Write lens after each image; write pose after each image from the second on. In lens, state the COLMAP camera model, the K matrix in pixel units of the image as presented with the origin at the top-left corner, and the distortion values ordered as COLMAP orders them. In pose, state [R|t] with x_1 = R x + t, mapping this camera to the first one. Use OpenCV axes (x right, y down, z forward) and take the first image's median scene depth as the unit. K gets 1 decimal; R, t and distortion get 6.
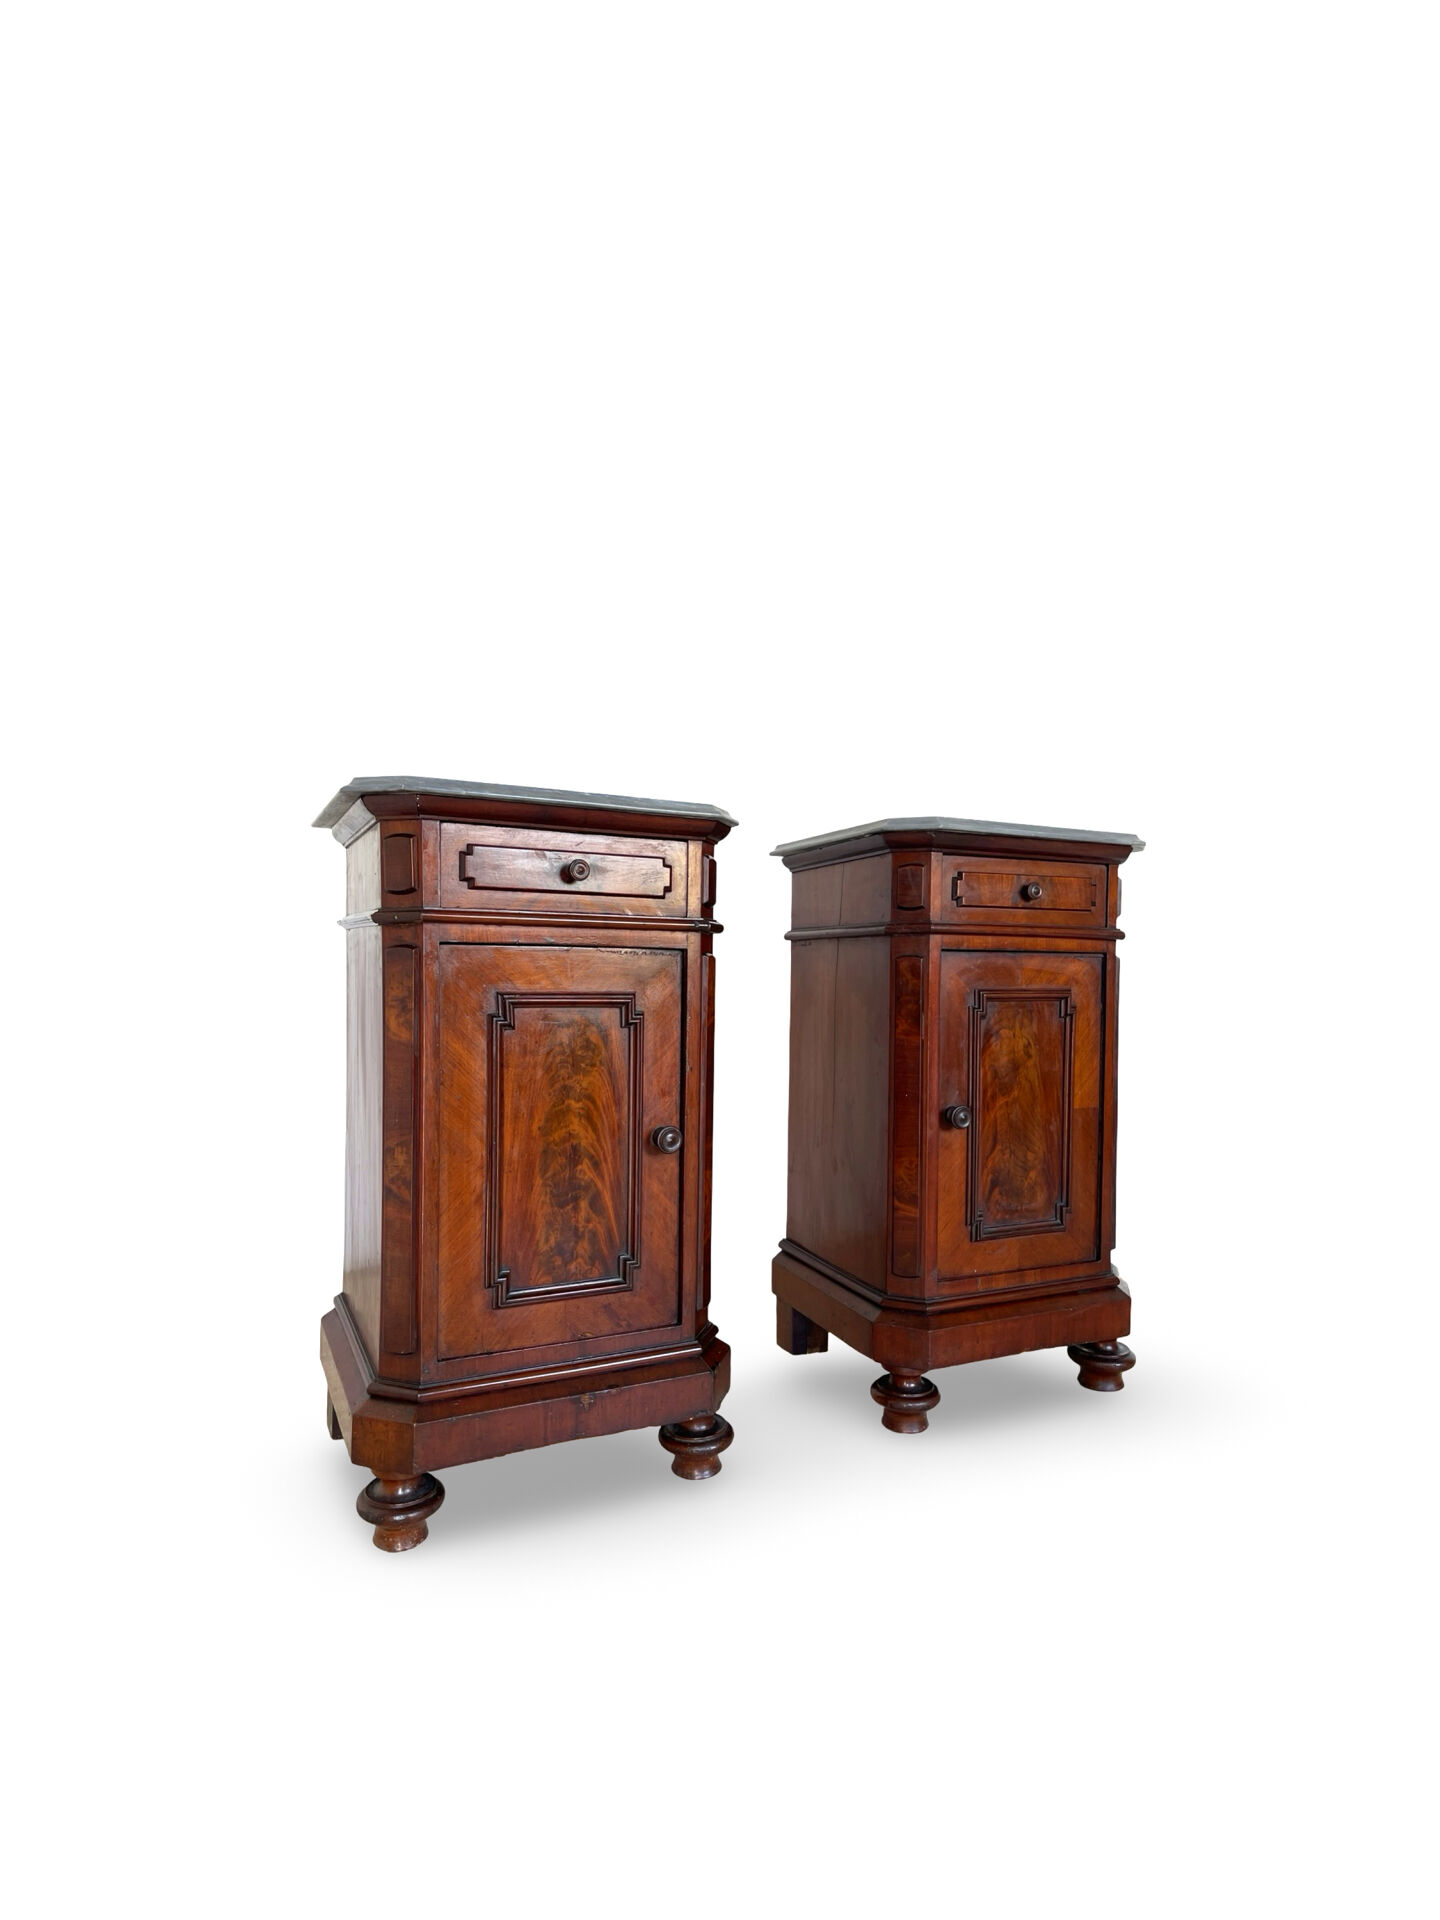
lens RADIAL K [[1038.4, 0, 738.0], [0, 1038.4, 1005.1], [0, 0, 1]] dist [0.016525, -0.000292]
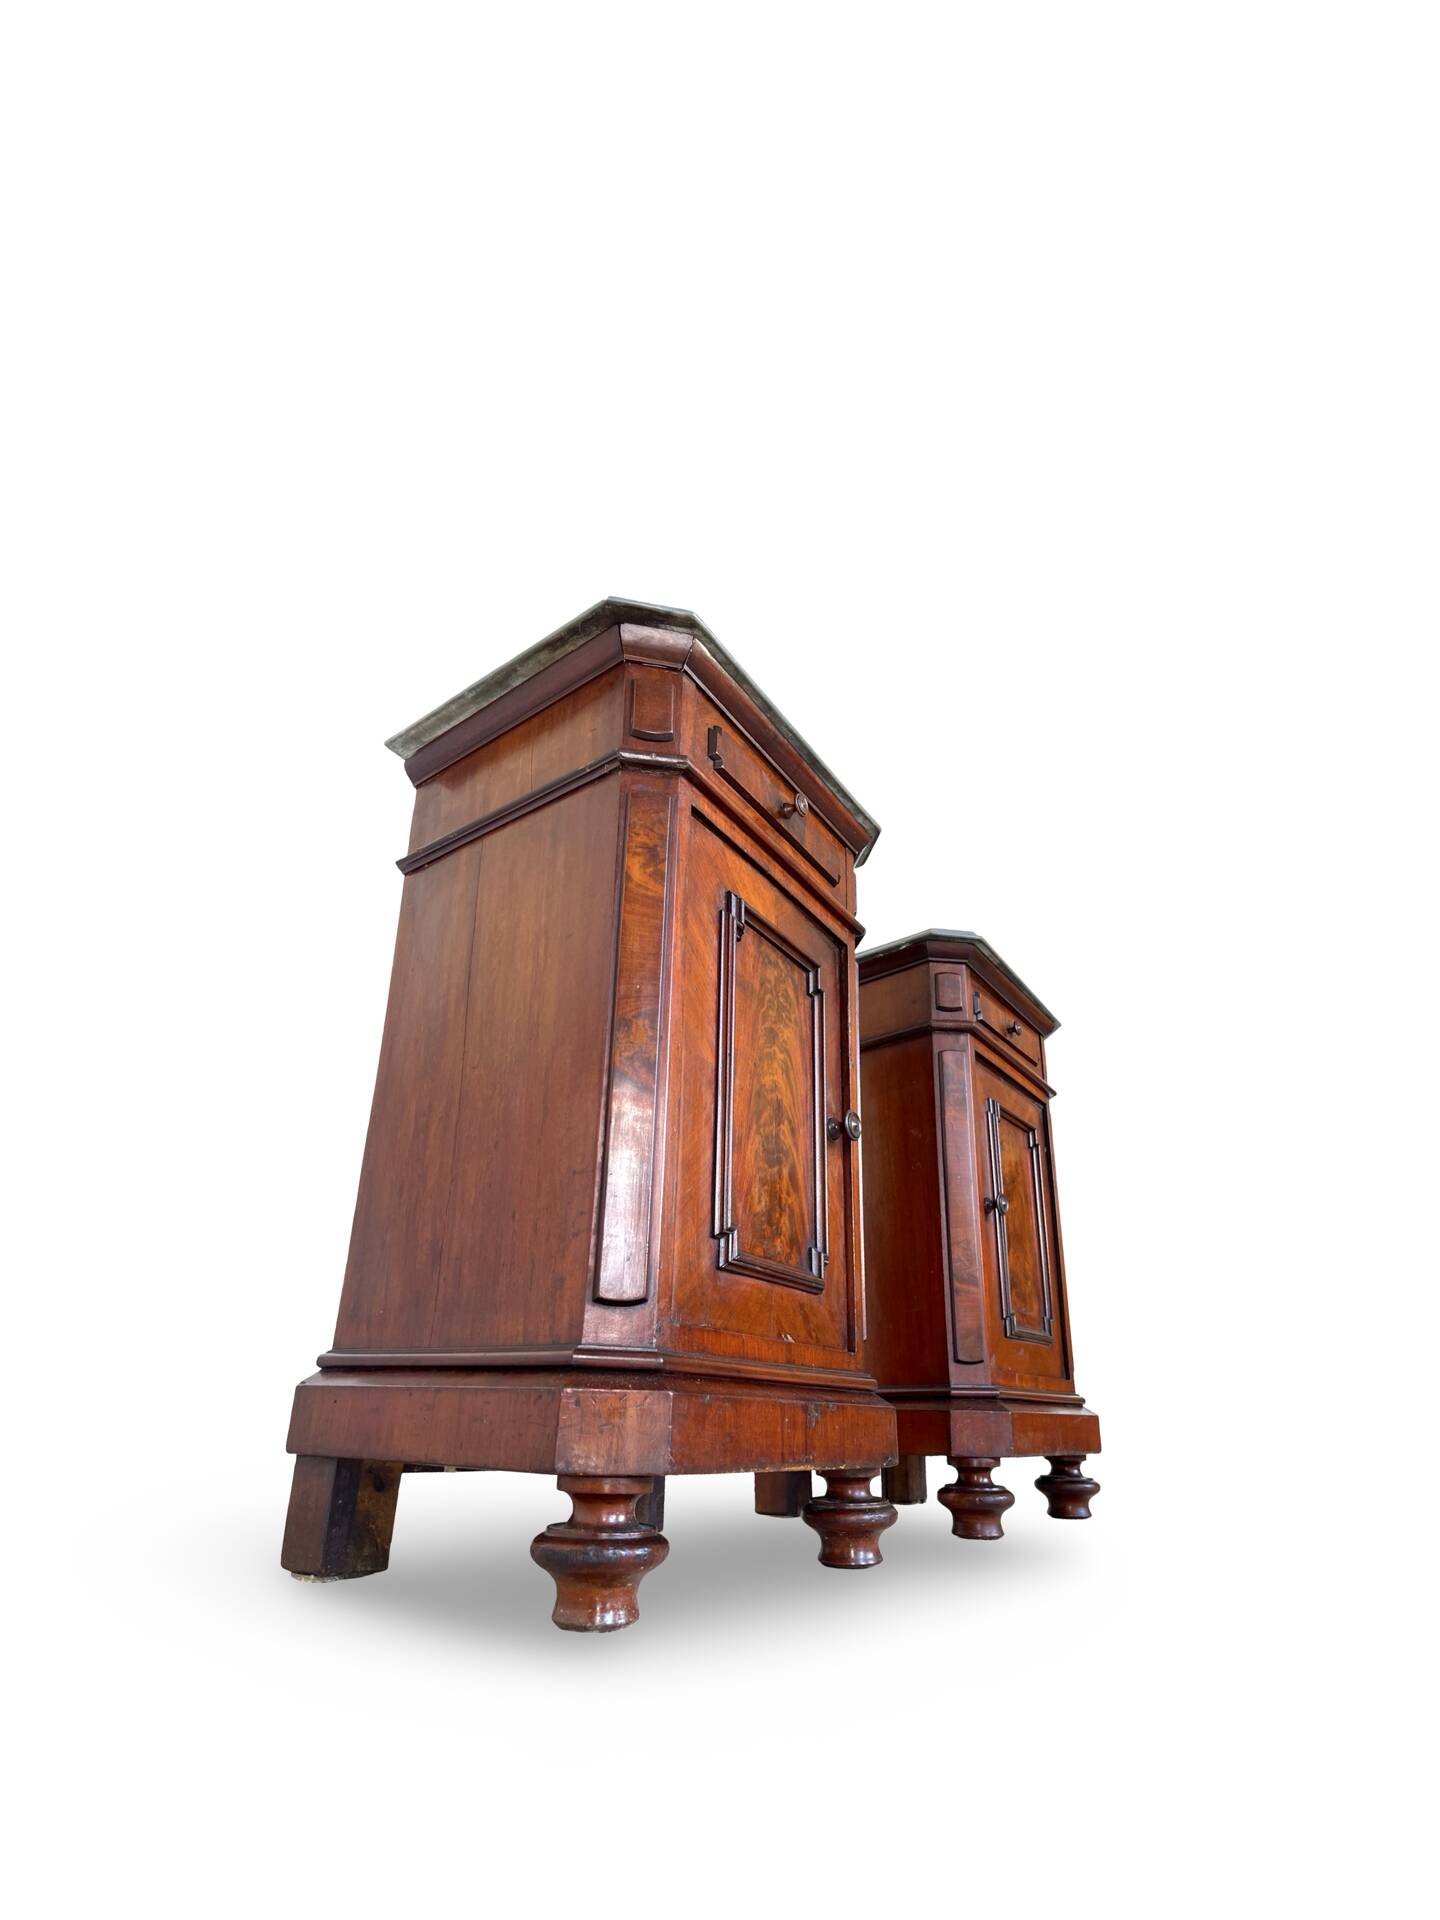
lens RADIAL K [[901.4, 0, 749.6], [0, 901.4, 1150.7], [0, 0, 1]] dist [0.023837, -0.000274]
pose [[0.882809, 0.136919, 0.449334, -0.495145], [0.009883, 0.950951, -0.309185, 0.395768], [-0.469628, 0.277392, 0.838155, 0.418441]]
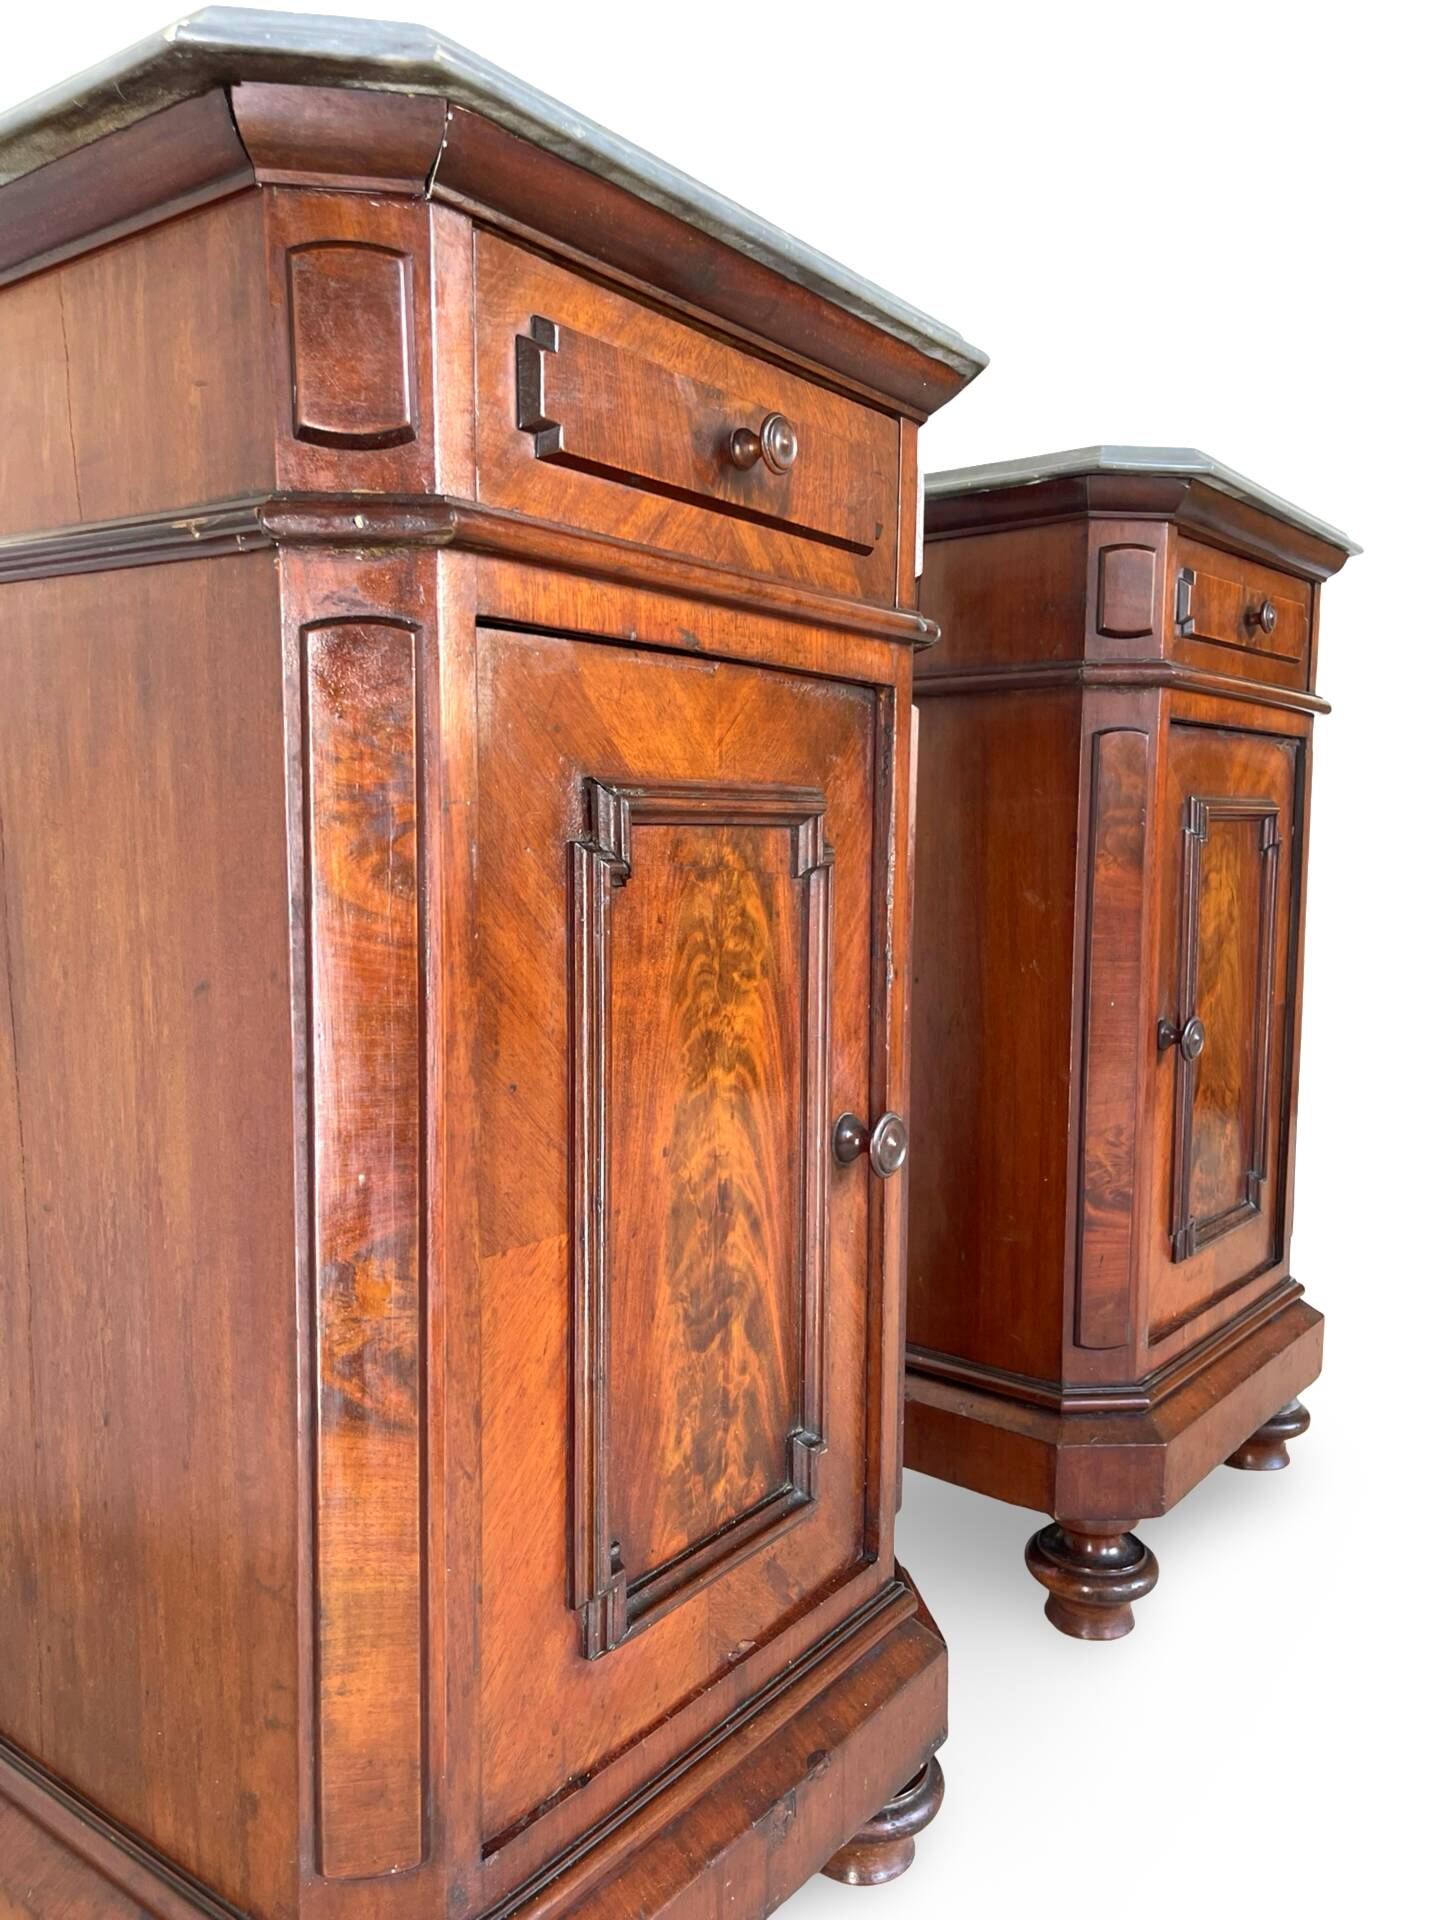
lens RADIAL K [[1467.1, 0, 720.0], [0, 1467.1, 960.0], [0, 0, 1]] dist [0.042964, -0.063299]
pose [[0.898258, -0.044738, 0.437186, -0.392884], [0.015491, 0.997410, 0.070239, 0.013399], [-0.439196, -0.056320, 0.896624, 0.514815]]
